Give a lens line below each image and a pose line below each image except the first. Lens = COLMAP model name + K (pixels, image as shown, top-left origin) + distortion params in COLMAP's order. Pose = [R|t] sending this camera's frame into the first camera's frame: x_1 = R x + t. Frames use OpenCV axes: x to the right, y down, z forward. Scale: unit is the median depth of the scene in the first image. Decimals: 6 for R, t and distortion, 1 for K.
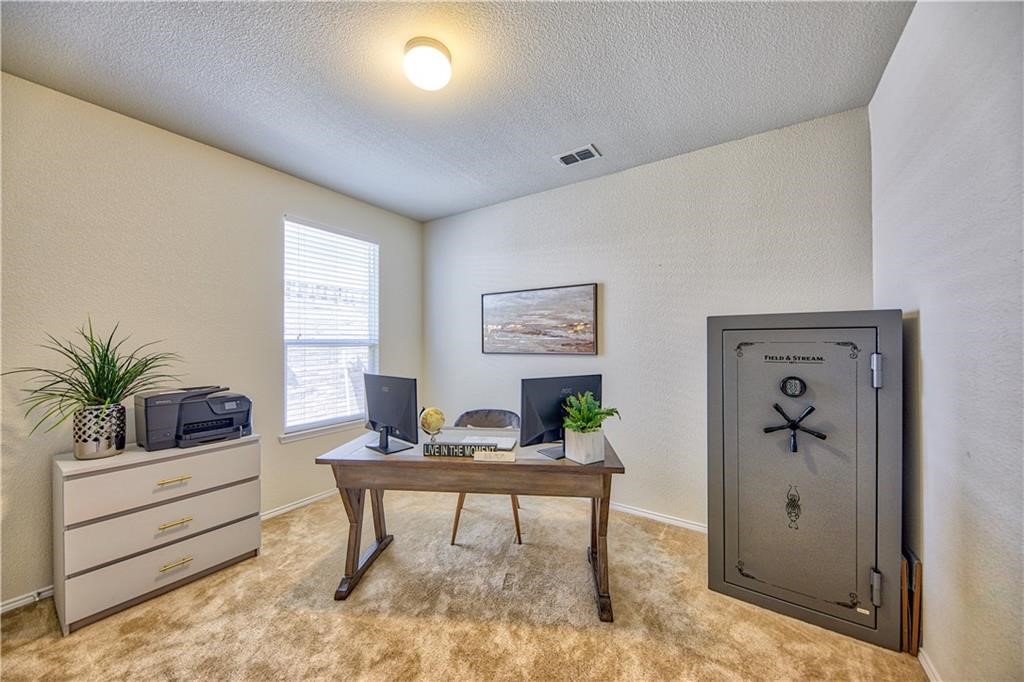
lens RADIAL K [[359.3, 0, 508.8], [0, 359.3, 344.4], [0, 0, 1]] dist [0.001443, -0.000455]
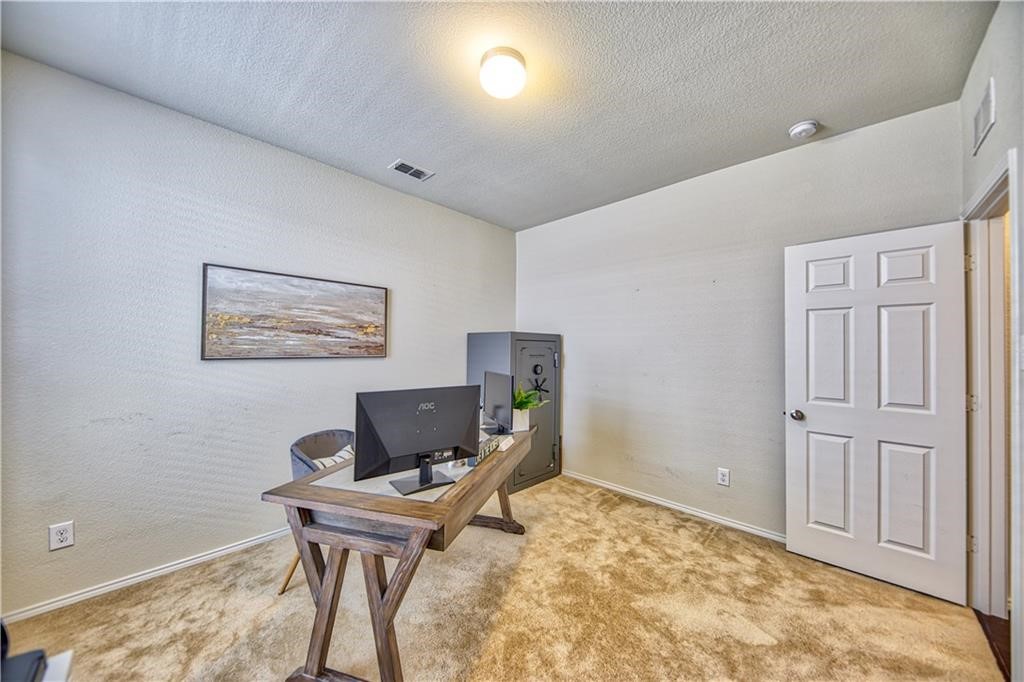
lens RADIAL K [[359.3, 0, 507.5], [0, 359.3, 344.2], [0, 0, 1]] dist [0.001443, -0.000455]
pose [[0.180156, 0.014603, 0.983530, -0.685239], [-0.008374, 0.999876, -0.013312, 0.002589], [-0.983602, -0.005838, 0.180256, 0.450126]]
